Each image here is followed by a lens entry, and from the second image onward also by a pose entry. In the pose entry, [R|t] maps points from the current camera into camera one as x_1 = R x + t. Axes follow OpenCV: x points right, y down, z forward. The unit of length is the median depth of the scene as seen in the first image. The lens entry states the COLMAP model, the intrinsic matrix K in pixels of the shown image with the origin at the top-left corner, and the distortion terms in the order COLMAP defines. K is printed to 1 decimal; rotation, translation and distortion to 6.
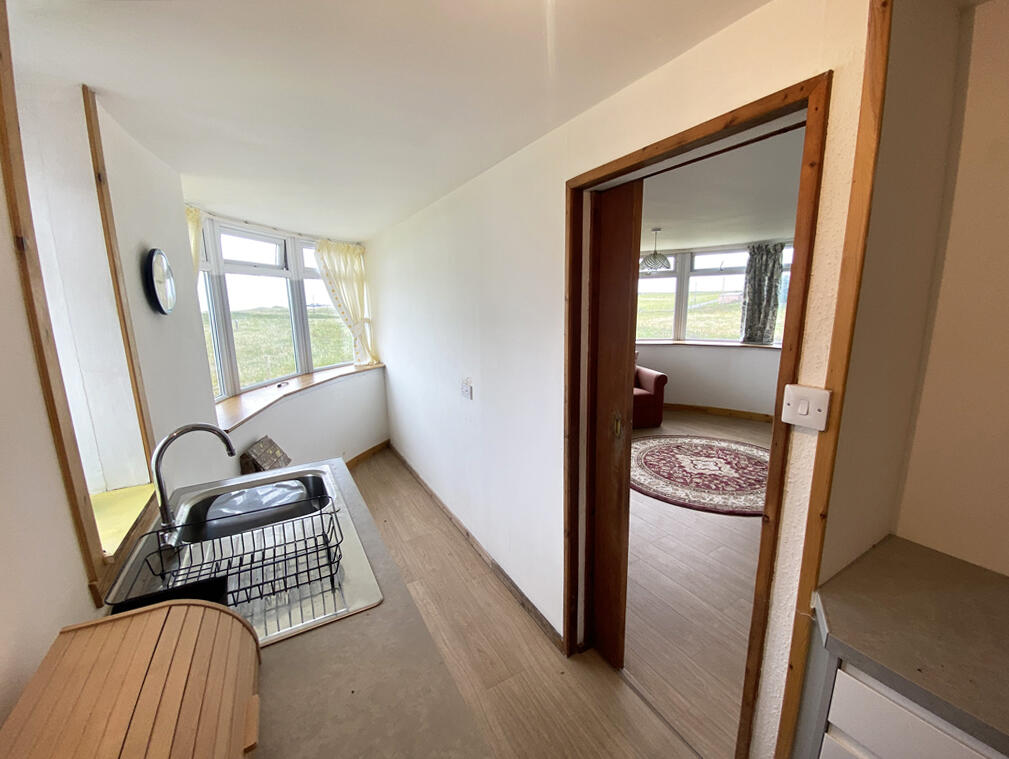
lens RADIAL K [[415.1, 0, 490.6], [0, 415.1, 383.1], [0, 0, 1]] dist [0.002744, -0.010157]
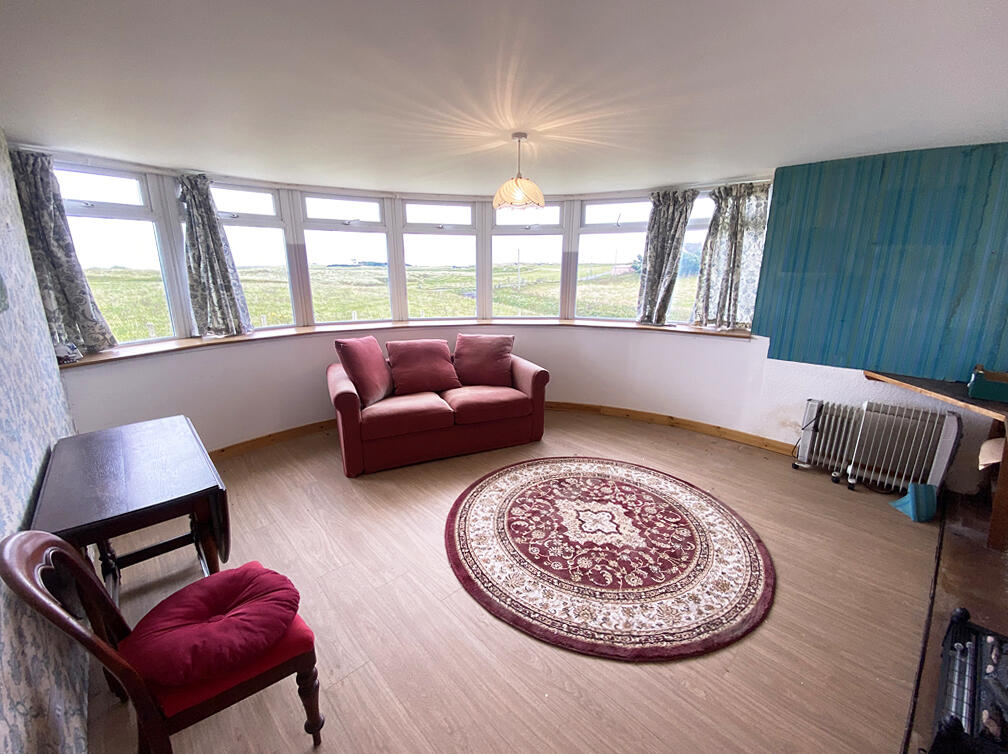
lens RADIAL K [[414.7, 0, 494.9], [0, 414.7, 379.7], [0, 0, 1]] dist [0.002744, -0.010157]
pose [[0.973612, -0.032049, 0.225948, 0.197946], [0.016971, 0.997516, 0.068362, -0.060803], [-0.227578, -0.062723, 0.971738, 0.373843]]
